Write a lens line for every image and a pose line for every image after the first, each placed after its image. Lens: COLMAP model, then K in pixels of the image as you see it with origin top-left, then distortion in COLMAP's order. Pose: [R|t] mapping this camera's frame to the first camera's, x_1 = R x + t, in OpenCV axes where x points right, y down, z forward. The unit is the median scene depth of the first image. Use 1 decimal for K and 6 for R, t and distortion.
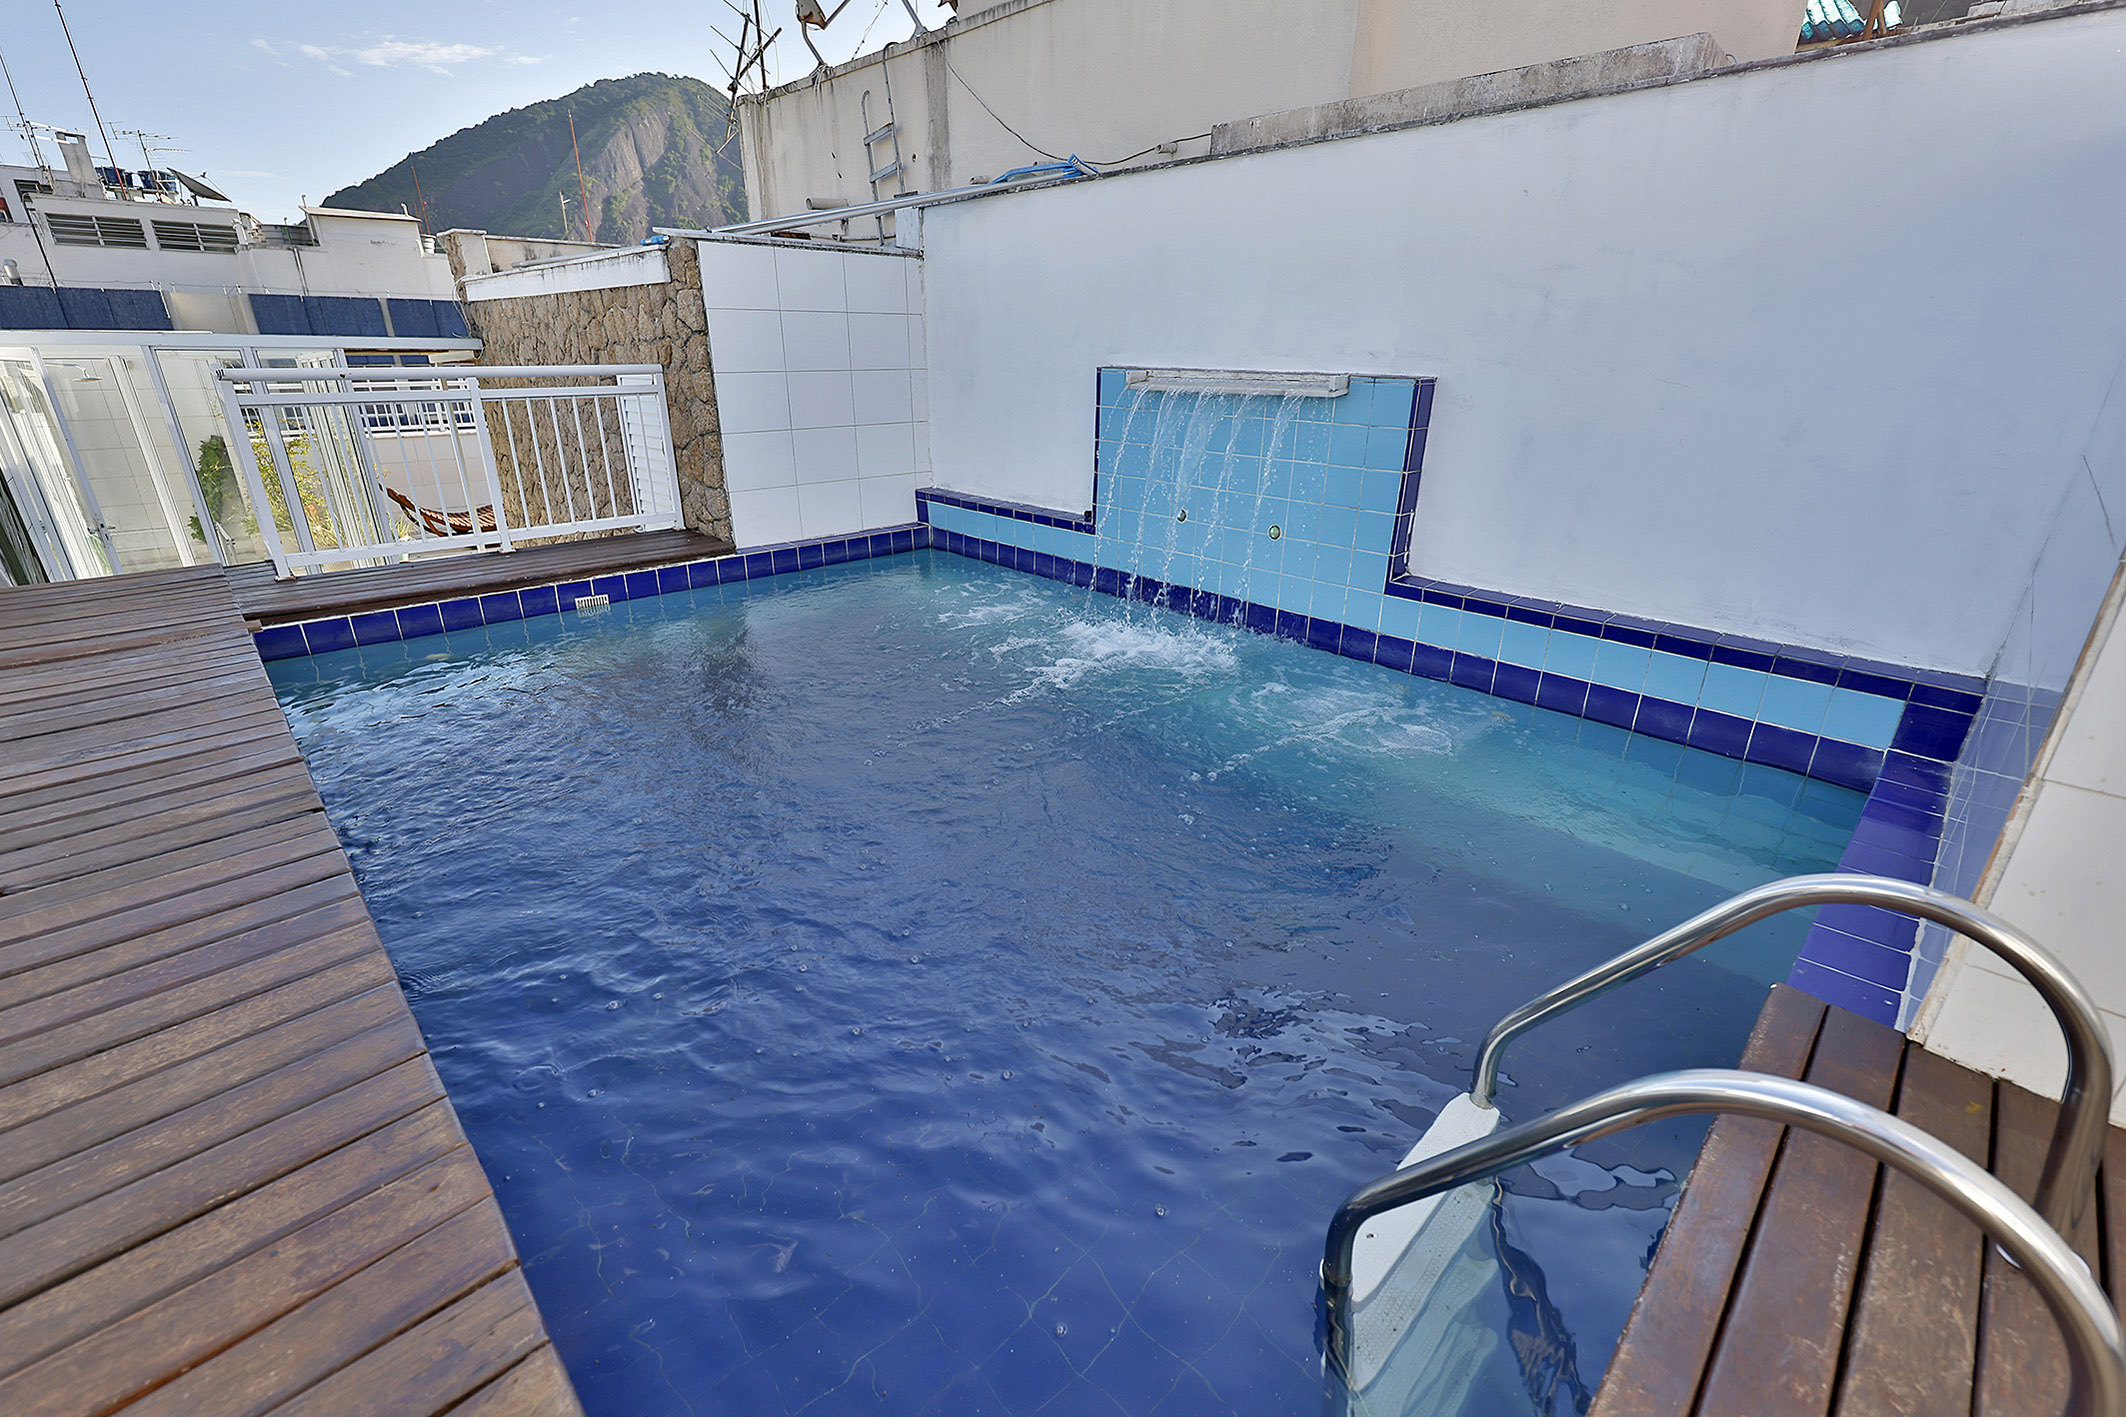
lens RADIAL K [[907.7, 0, 1059.3], [0, 907.7, 704.1], [0, 0, 1]] dist [0.000411, -0.000057]
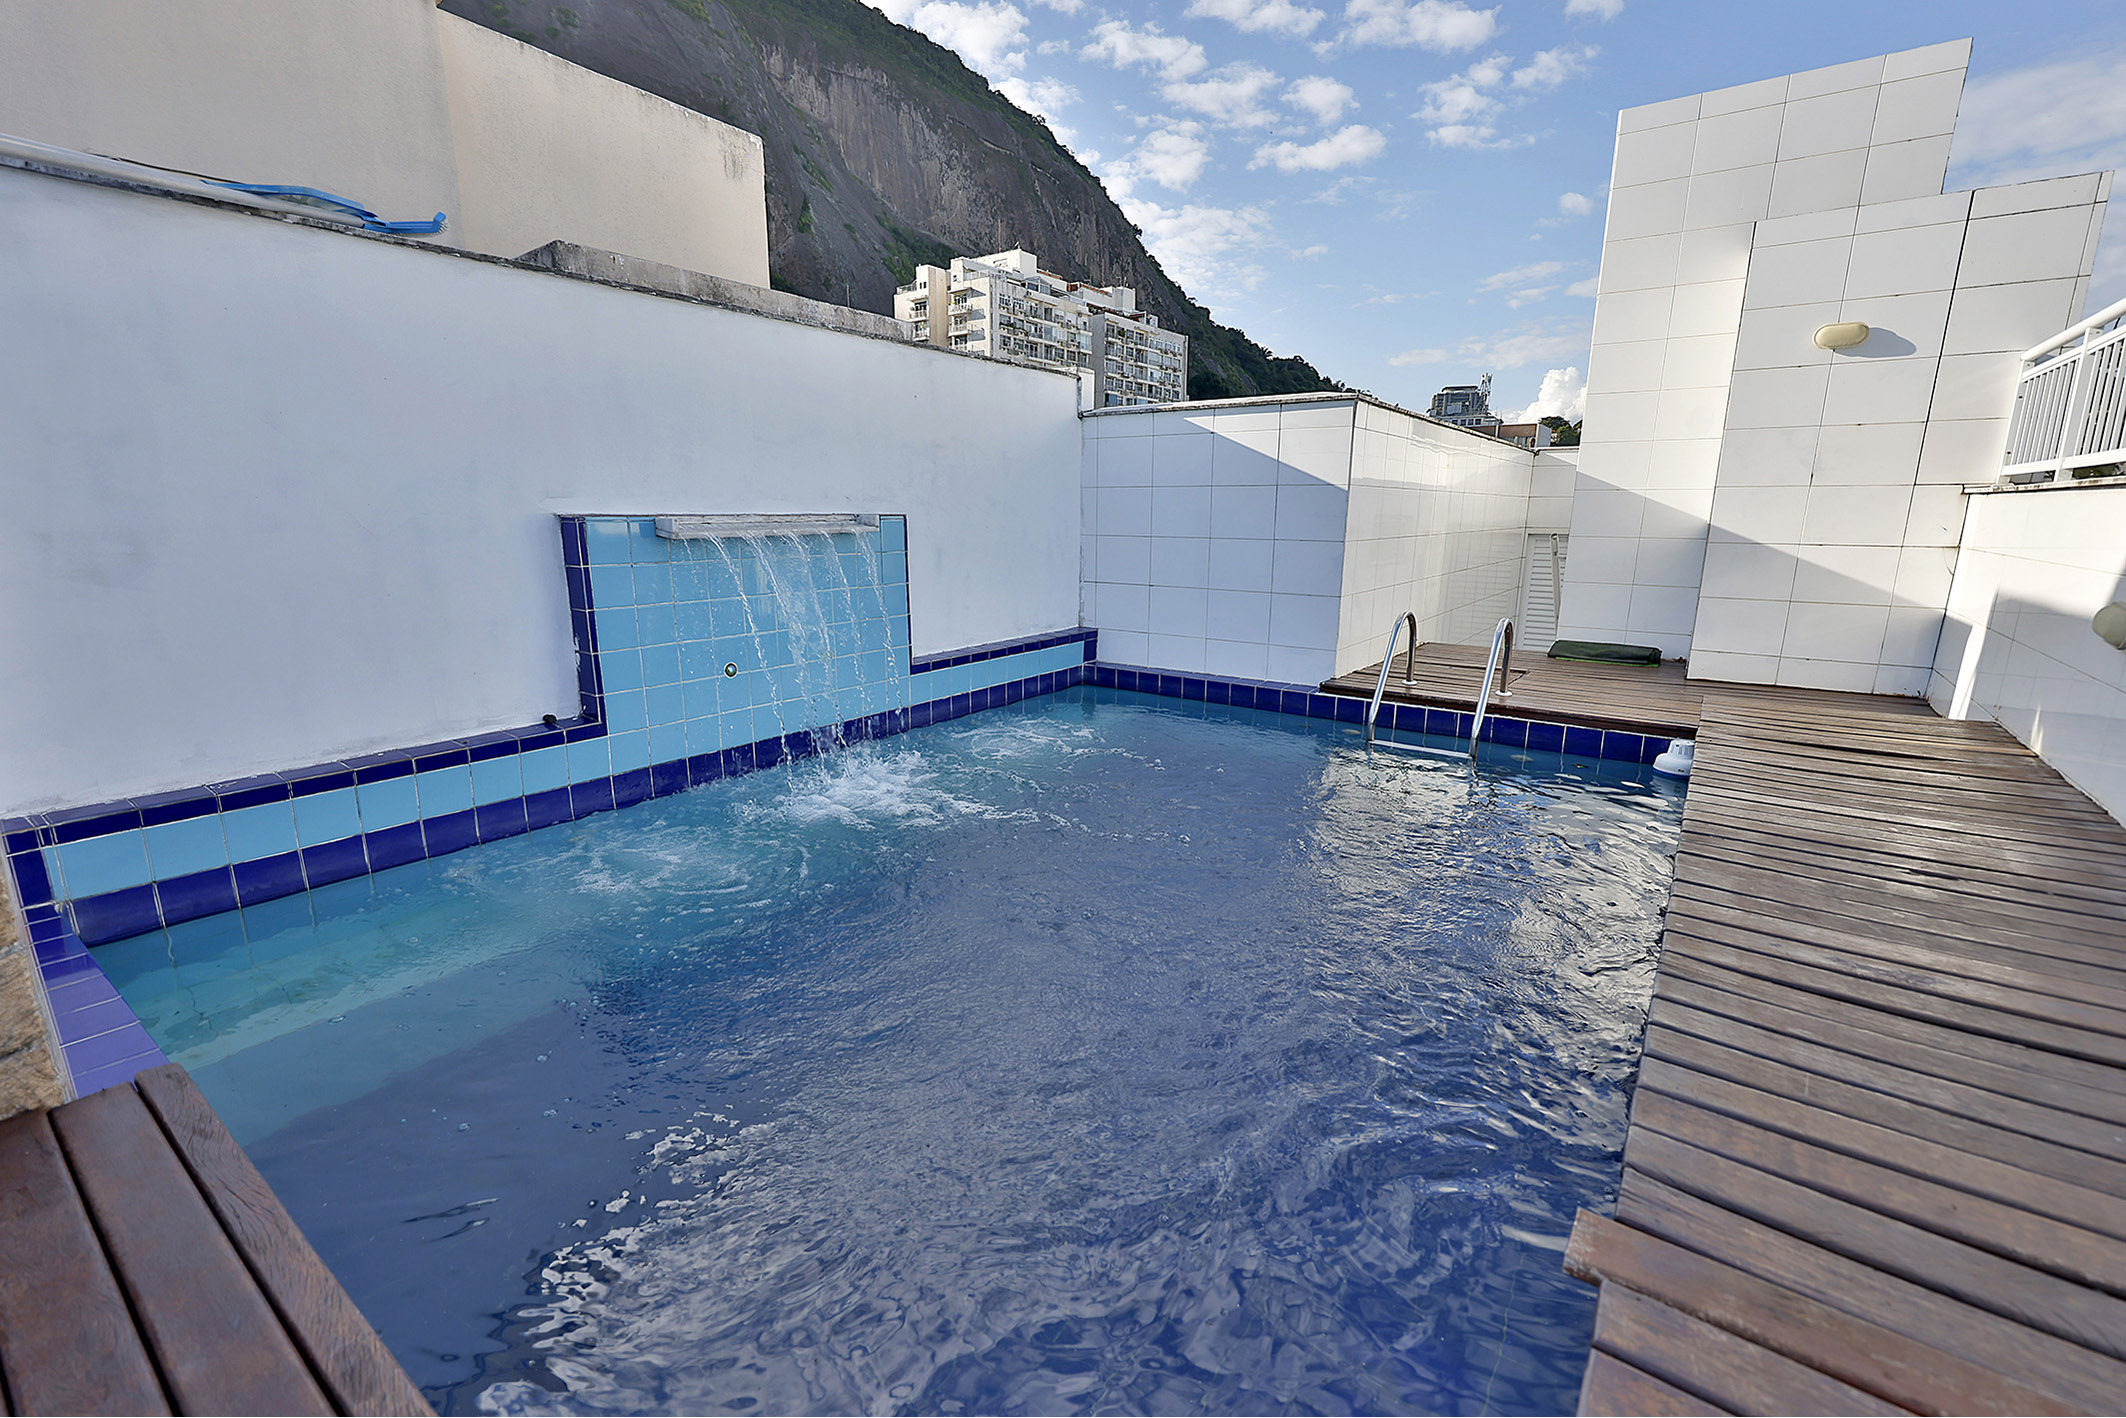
lens RADIAL K [[907.7, 0, 1059.3], [0, 907.7, 704.1], [0, 0, 1]] dist [0.000411, -0.000057]
pose [[-0.166880, -0.229753, 0.958835, -0.720734], [0.347251, 0.896469, 0.275246, -0.284380], [-0.922805, 0.378889, -0.069821, 0.703008]]
